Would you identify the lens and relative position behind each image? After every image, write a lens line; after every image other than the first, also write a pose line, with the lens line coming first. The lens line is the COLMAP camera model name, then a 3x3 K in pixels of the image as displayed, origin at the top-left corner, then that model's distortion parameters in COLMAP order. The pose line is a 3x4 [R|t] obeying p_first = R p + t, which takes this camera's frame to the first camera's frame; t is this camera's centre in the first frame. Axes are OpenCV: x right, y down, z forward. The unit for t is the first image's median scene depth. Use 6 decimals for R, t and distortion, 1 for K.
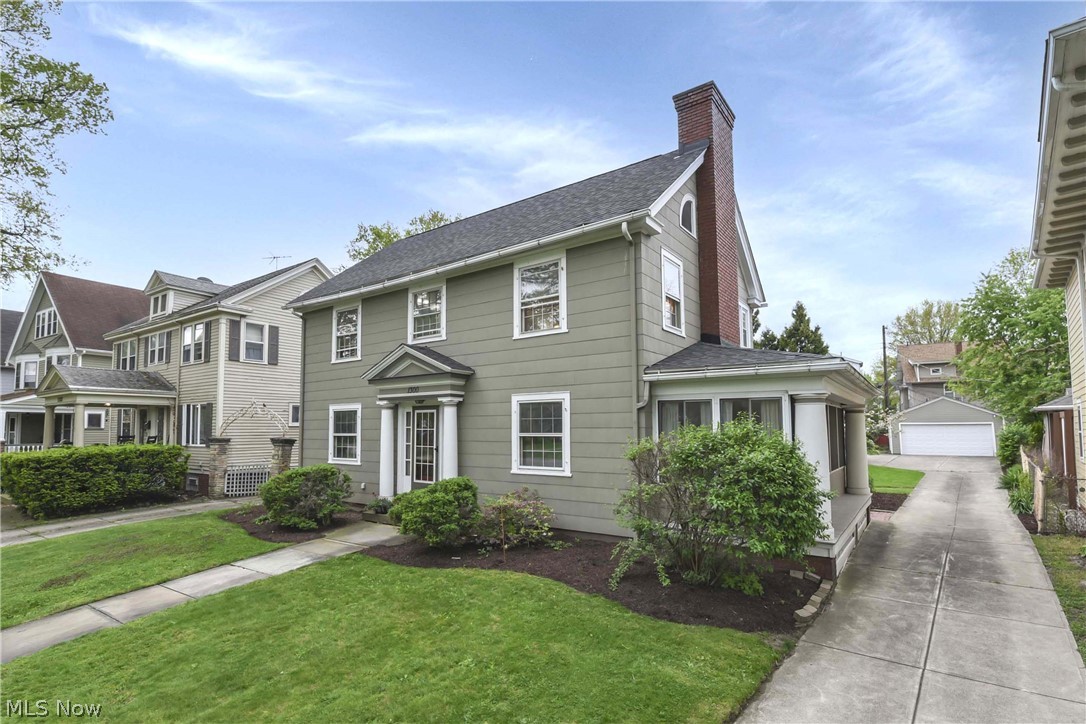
lens RADIAL K [[533.0, 0, 530.3], [0, 533.0, 396.6], [0, 0, 1]] dist [-0.004766, -0.000773]
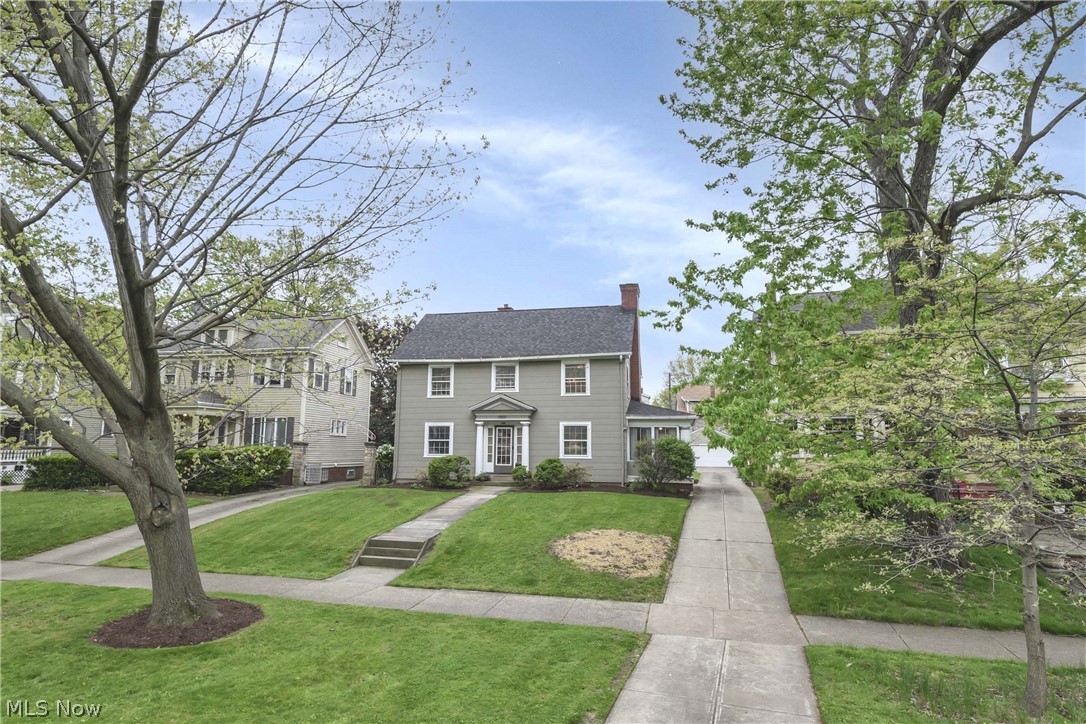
lens RADIAL K [[594.4, 0, 543.0], [0, 594.4, 362.0], [0, 0, 1]] dist [0.002450, 0.000217]
pose [[0.914898, 0.071942, 0.397222, -1.069577], [-0.036399, 0.994685, -0.096315, -0.009852], [-0.402040, 0.073659, 0.912654, -1.184808]]
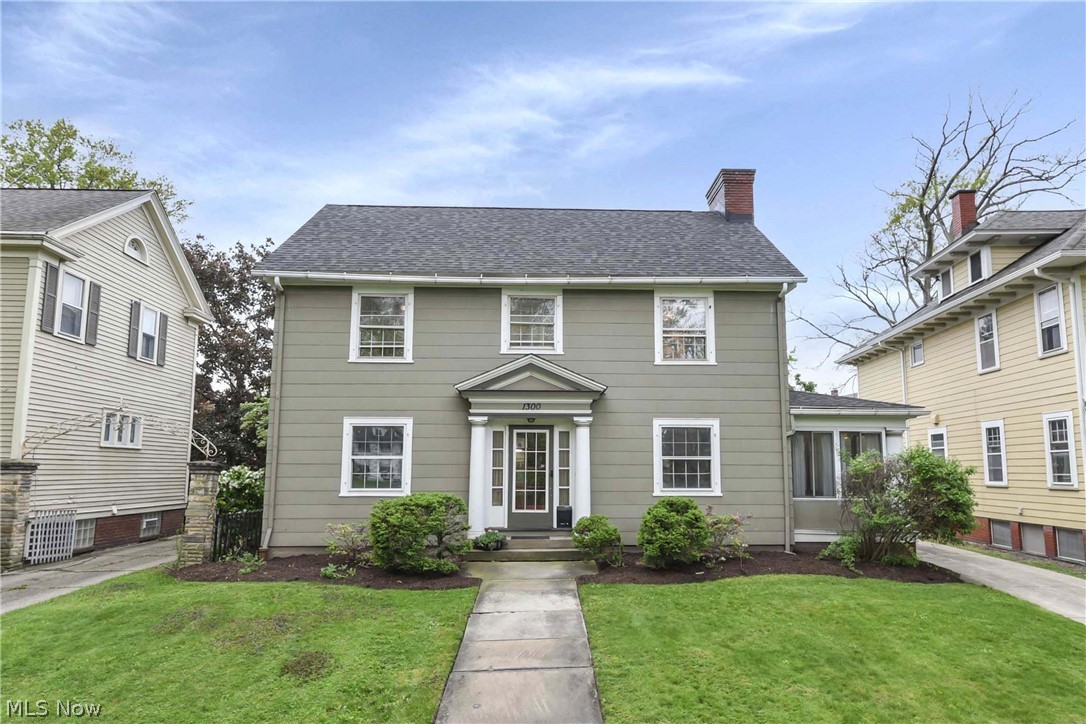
lens RADIAL K [[651.5, 0, 569.1], [0, 651.5, 396.6], [0, 0, 1]] dist [-0.002322, -0.002941]
pose [[0.780389, 0.077907, 0.620422, -0.935082], [-0.044759, 0.996623, -0.068847, 0.047433], [-0.623690, 0.025958, 0.781241, 0.127162]]
